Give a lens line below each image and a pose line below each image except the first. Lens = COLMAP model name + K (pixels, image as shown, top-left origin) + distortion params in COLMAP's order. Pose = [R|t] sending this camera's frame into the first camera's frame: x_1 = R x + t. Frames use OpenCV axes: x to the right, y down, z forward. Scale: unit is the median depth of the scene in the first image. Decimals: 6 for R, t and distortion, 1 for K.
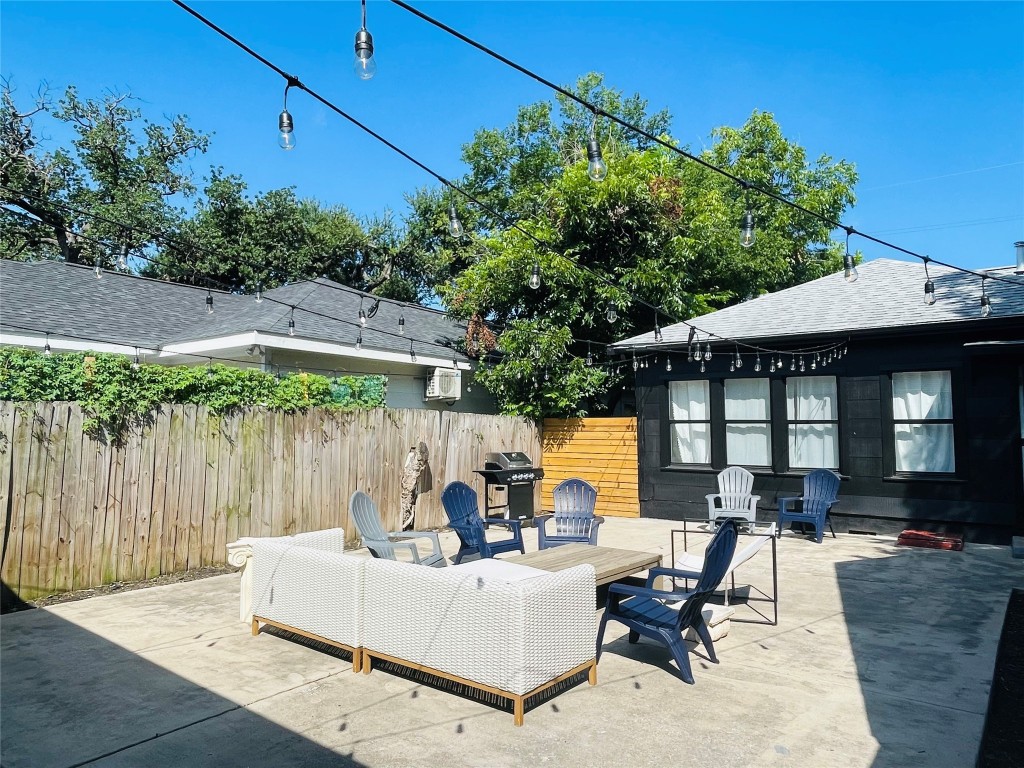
lens RADIAL K [[659.0, 0, 513.3], [0, 659.0, 377.8], [0, 0, 1]] dist [0.011775, 0.002120]
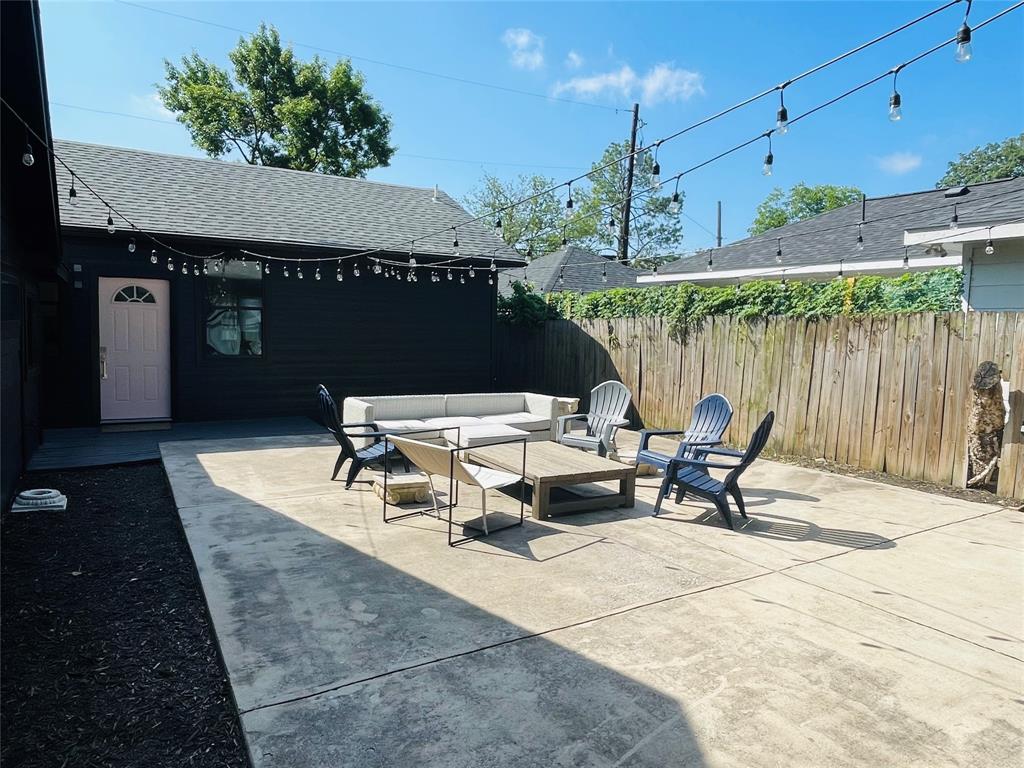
lens RADIAL K [[659.0, 0, 512.7], [0, 659.0, 385.9], [0, 0, 1]] dist [0.011775, 0.002120]
pose [[-0.354821, 0.075825, -0.931854, 0.824129], [0.052142, 0.996759, 0.061252, 0.072865], [0.933479, -0.026855, -0.357625, 1.020078]]
